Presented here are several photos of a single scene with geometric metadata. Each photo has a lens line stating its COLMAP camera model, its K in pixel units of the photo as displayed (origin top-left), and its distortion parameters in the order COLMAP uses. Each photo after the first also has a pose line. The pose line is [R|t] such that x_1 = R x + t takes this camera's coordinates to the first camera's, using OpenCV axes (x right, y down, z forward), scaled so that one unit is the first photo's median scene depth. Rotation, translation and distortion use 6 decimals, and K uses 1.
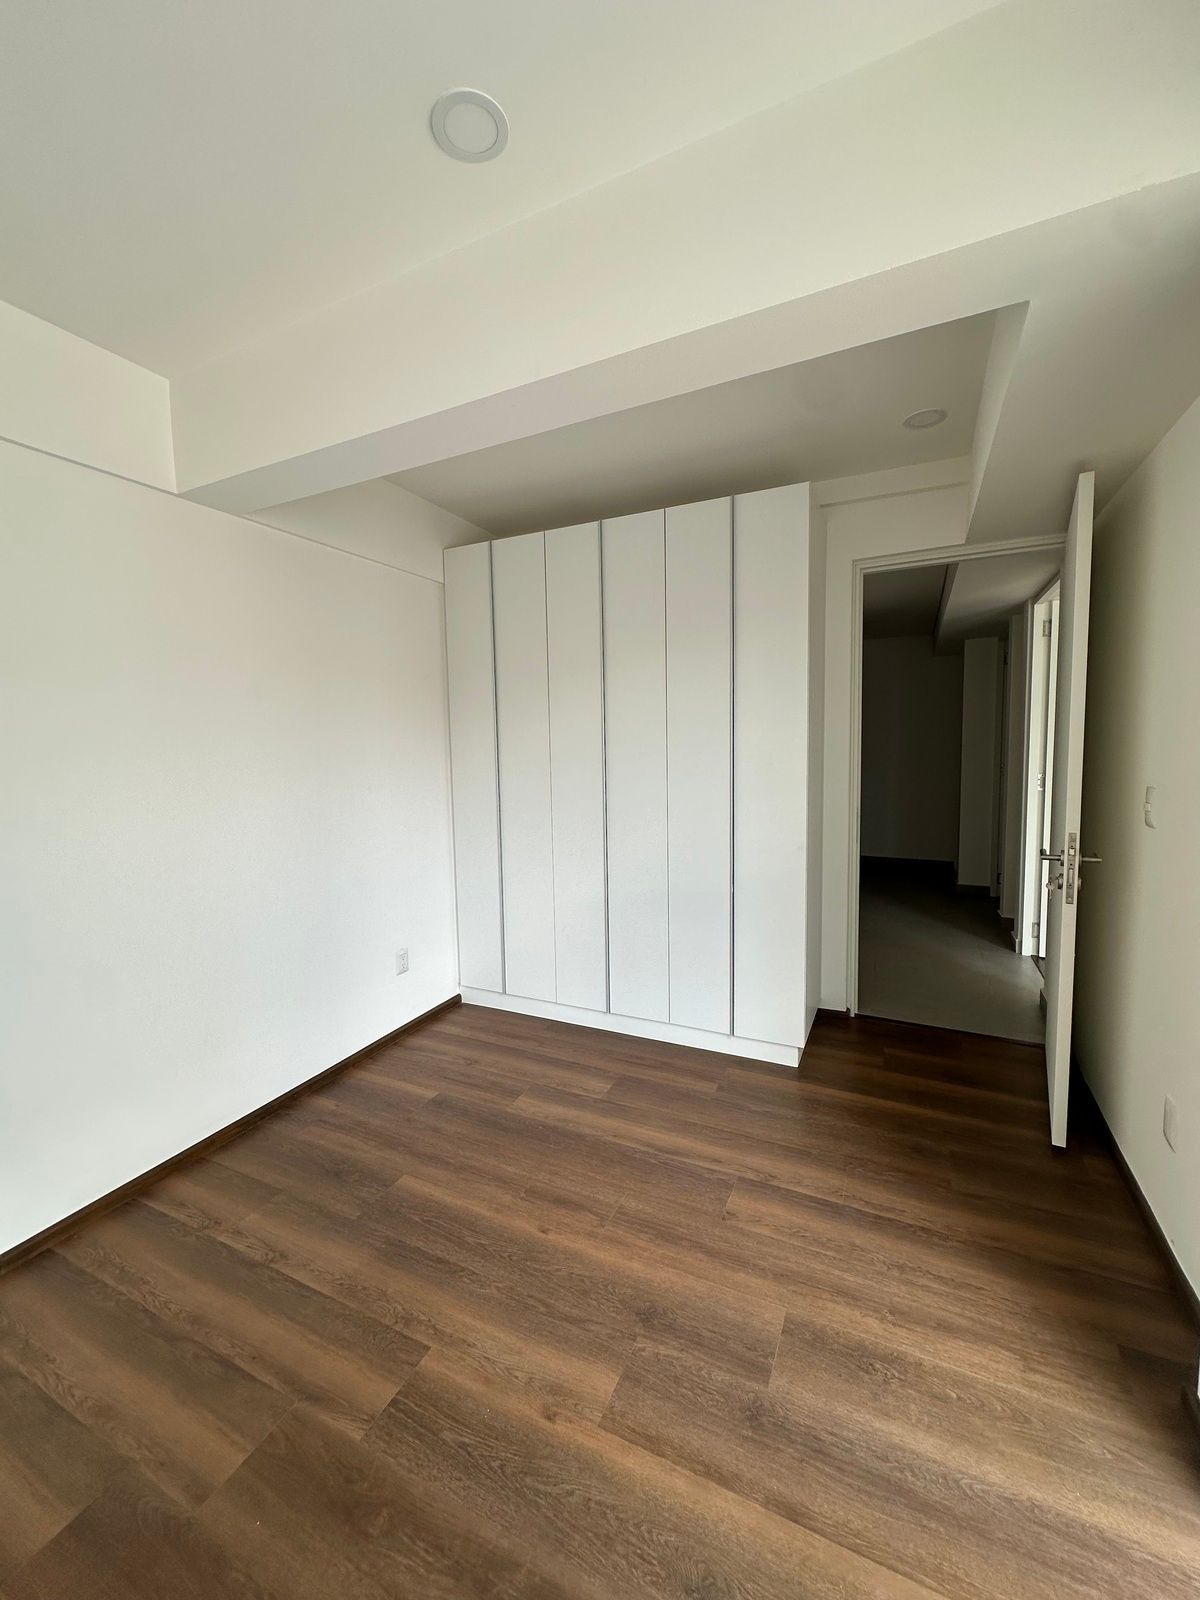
lens RADIAL K [[636.8, 0, 597.7], [0, 636.8, 796.3], [0, 0, 1]] dist [-0.000868, 0.000280]
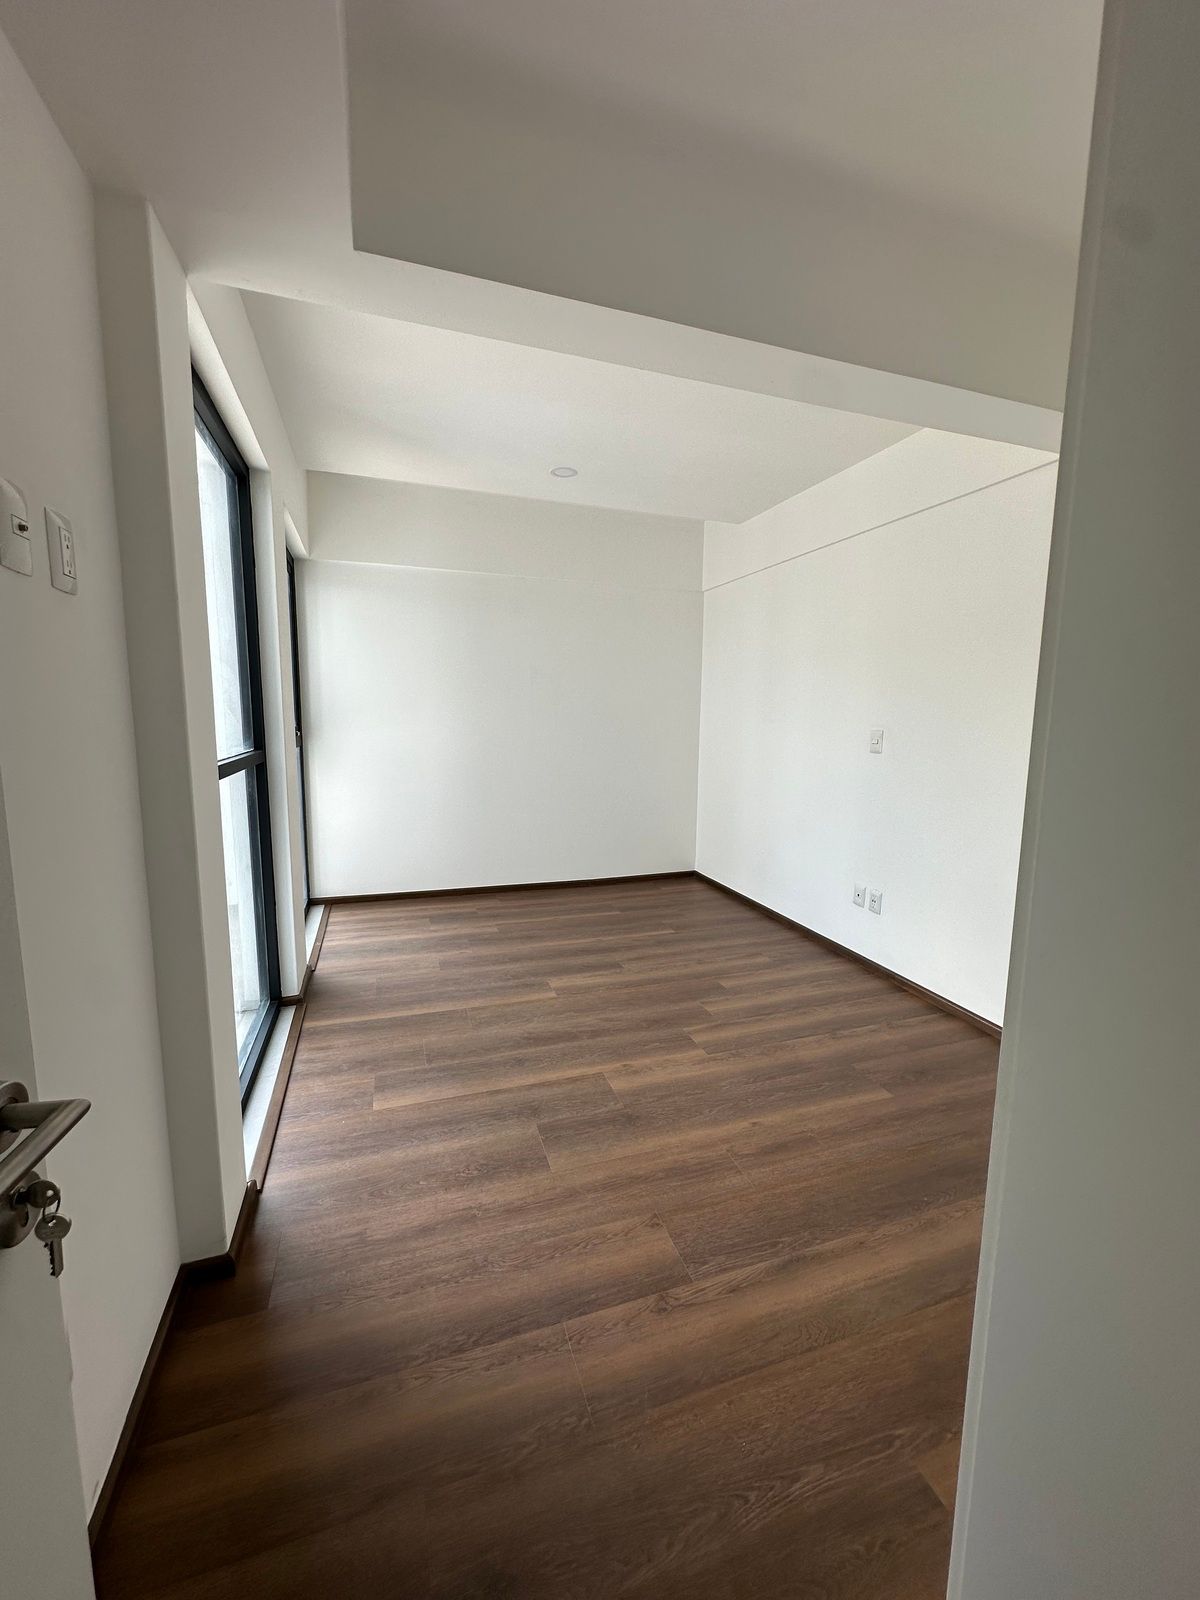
lens RADIAL K [[636.8, 0, 603.6], [0, 636.8, 804.8], [0, 0, 1]] dist [-0.000868, 0.000280]
pose [[-0.707156, 0.111853, -0.698154, 0.949353], [-0.054360, 0.975885, 0.211410, -0.097140], [0.704965, 0.187451, -0.684023, 1.704682]]
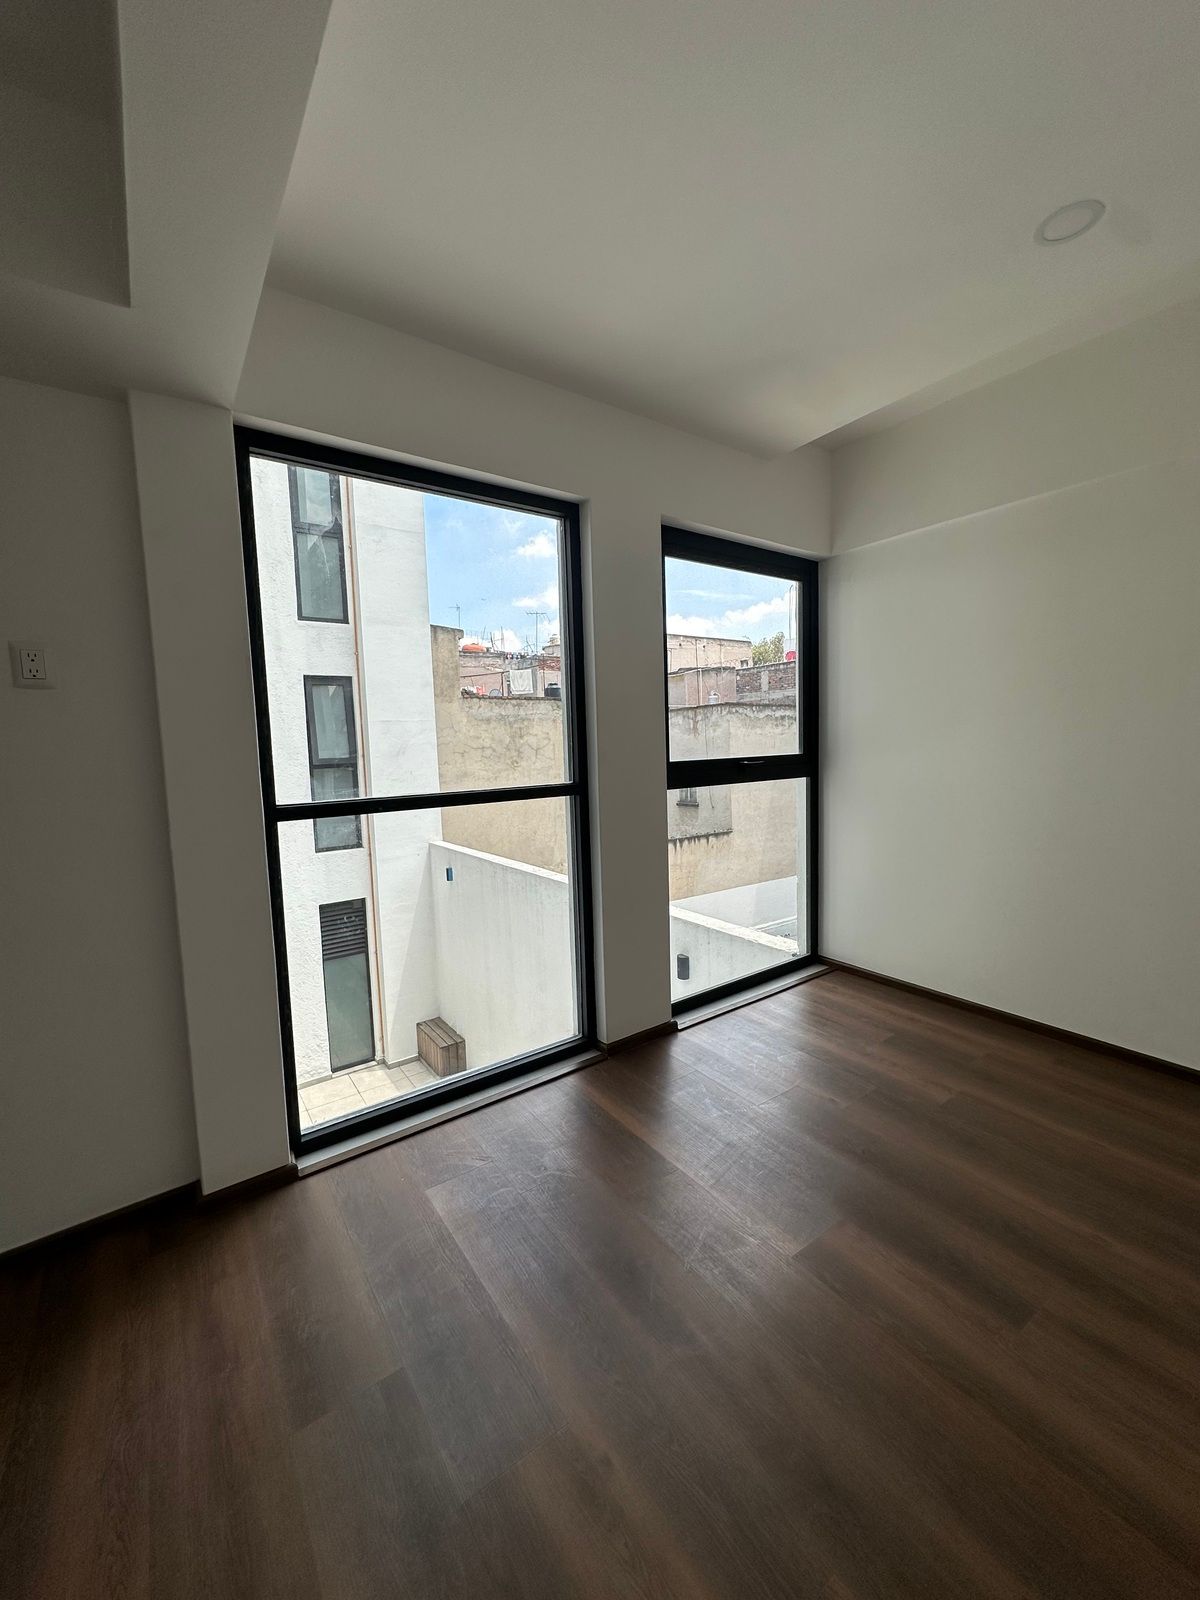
lens RADIAL K [[636.8, 0, 602.4], [0, 636.8, 807.3], [0, 0, 1]] dist [-0.000868, 0.000280]
pose [[-0.876005, 0.000312, 0.482303, -0.410248], [0.090605, 0.982302, 0.163931, -0.048577], [-0.473716, 0.187303, -0.860529, 1.324321]]
